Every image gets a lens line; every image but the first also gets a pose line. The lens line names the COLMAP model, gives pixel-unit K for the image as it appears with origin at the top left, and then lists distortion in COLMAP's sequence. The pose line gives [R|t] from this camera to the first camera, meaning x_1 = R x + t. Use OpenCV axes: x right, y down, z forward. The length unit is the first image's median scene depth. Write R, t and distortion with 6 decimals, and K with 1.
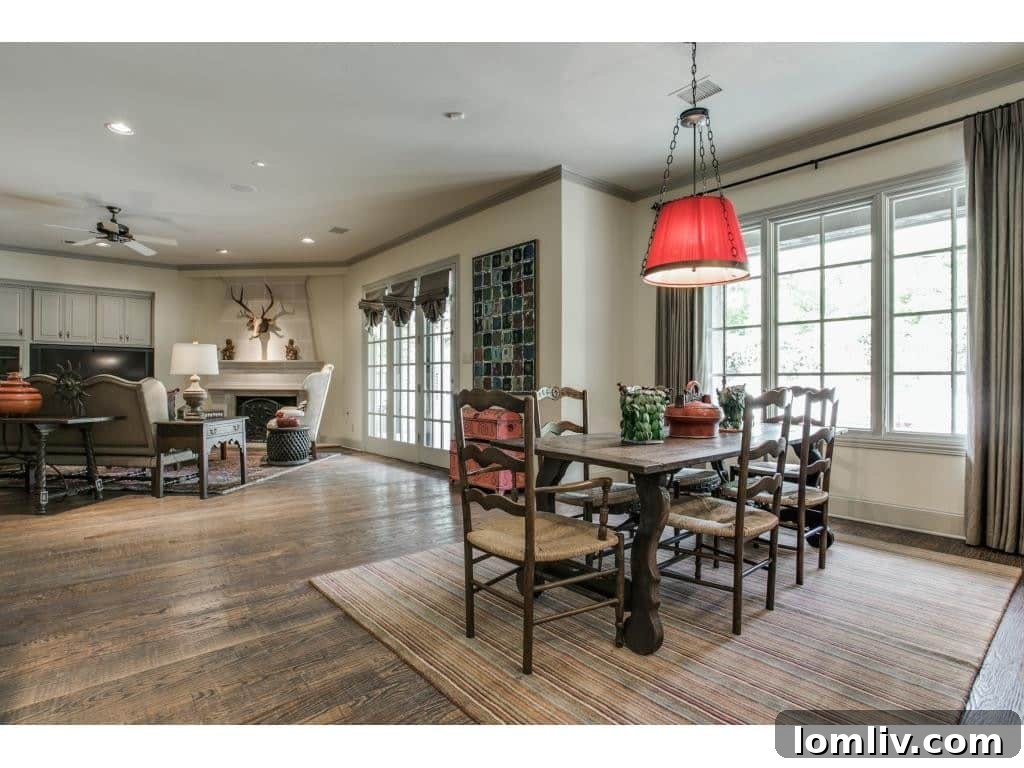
lens RADIAL K [[519.4, 0, 505.3], [0, 519.4, 375.1], [0, 0, 1]] dist [-0.005115, 0.003882]
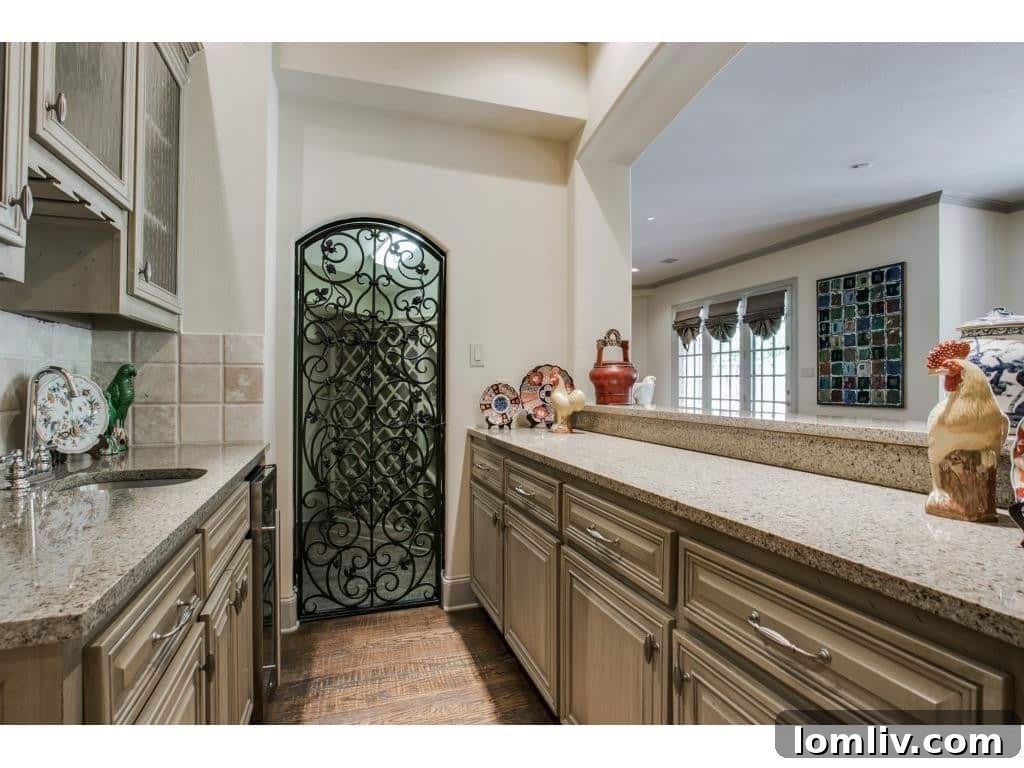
lens RADIAL K [[519.4, 0, 519.4], [0, 519.4, 393.5], [0, 0, 1]] dist [-0.005115, 0.003882]
pose [[0.943174, 0.008031, -0.332202, -0.269218], [0.001637, 0.999583, 0.028814, -0.018886], [0.332295, -0.027721, 0.942768, -0.223062]]
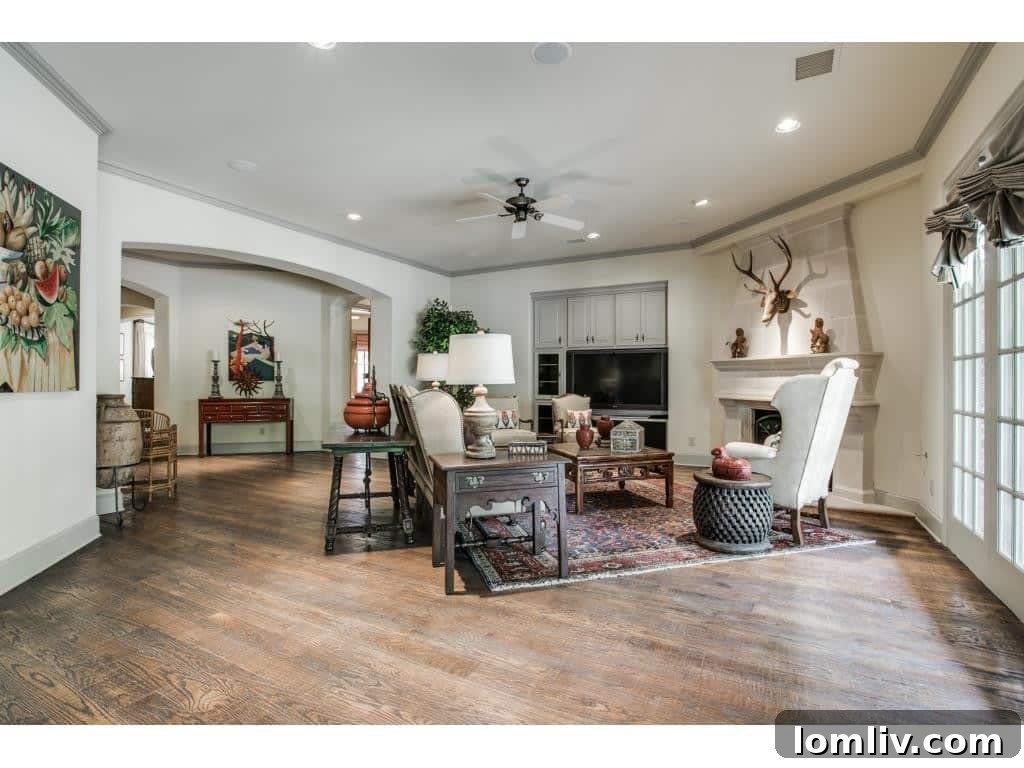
lens RADIAL K [[519.4, 0, 512.3], [0, 519.4, 377.2], [0, 0, 1]] dist [-0.005115, 0.003882]
pose [[0.385698, -0.009998, -0.922571, -0.002939], [0.013327, 0.999897, -0.005265, -0.004871], [0.922529, -0.010264, 0.385792, 0.664327]]
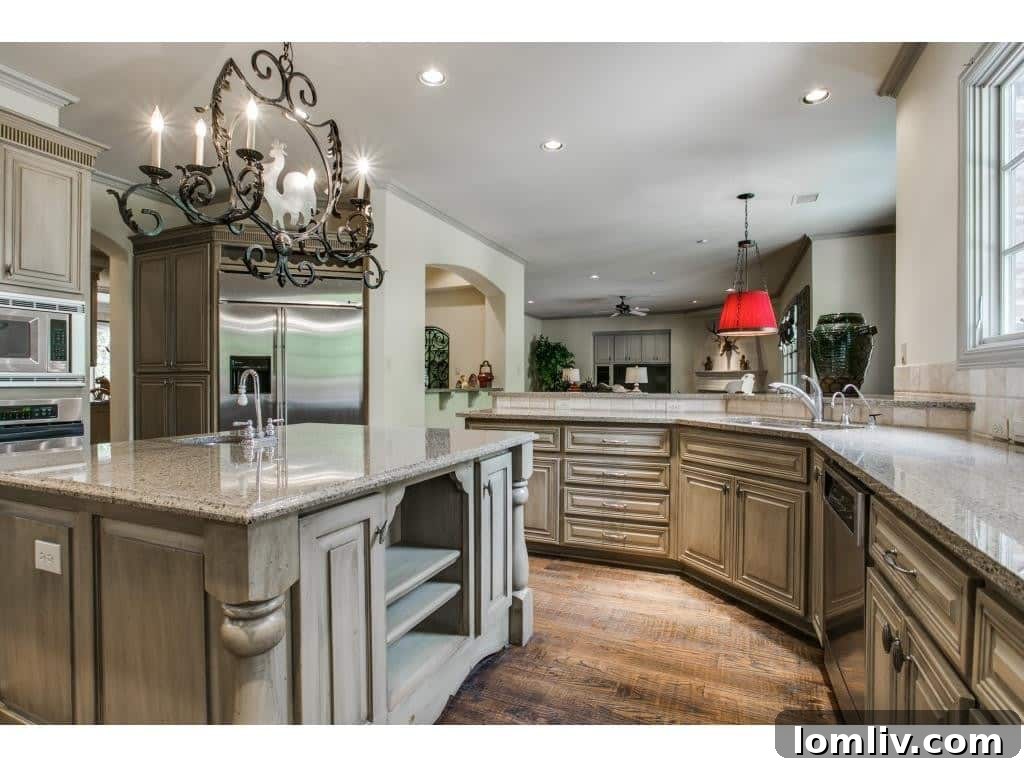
lens RADIAL K [[519.4, 0, 508.0], [0, 519.4, 382.7], [0, 0, 1]] dist [-0.005115, 0.003882]
pose [[0.460679, 0.000707, -0.887566, 0.780505], [0.011803, 0.999906, 0.006922, -0.017349], [0.887488, -0.013664, 0.460628, -0.288514]]
